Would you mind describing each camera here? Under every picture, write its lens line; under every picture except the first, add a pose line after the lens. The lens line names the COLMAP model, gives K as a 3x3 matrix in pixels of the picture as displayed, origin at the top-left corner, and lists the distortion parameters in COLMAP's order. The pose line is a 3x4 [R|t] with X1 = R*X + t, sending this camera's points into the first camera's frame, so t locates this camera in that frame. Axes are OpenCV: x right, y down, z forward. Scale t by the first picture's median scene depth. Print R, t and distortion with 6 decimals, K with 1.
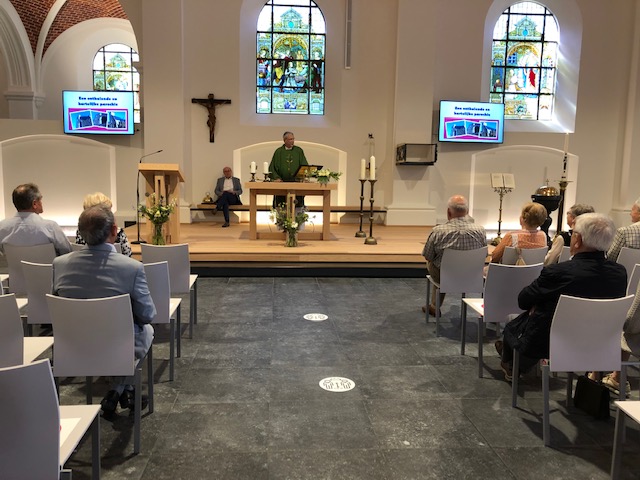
lens RADIAL K [[532.9, 0, 308.2], [0, 532.9, 239.2], [0, 0, 1]] dist [0.033623, -0.004158]
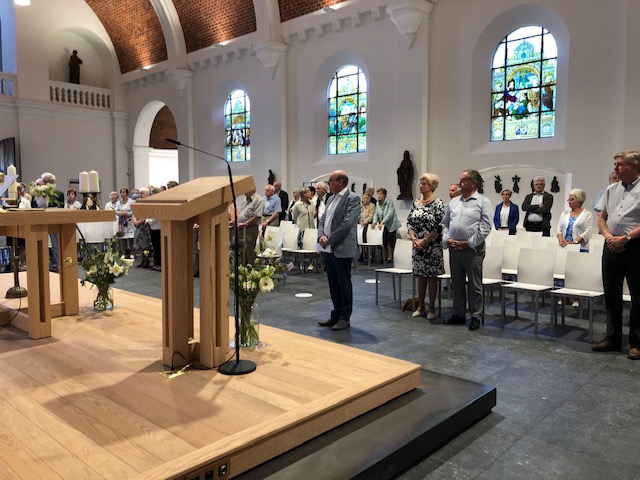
lens RADIAL K [[522.6, 0, 320.0], [0, 522.6, 240.0], [0, 0, 1]] dist [0.010939, 0.005856]
pose [[0.671618, 0.043703, -0.739607, 0.515638], [-0.078438, 0.996843, -0.012324, 0.007355], [0.736734, 0.066290, 0.672926, 0.031969]]
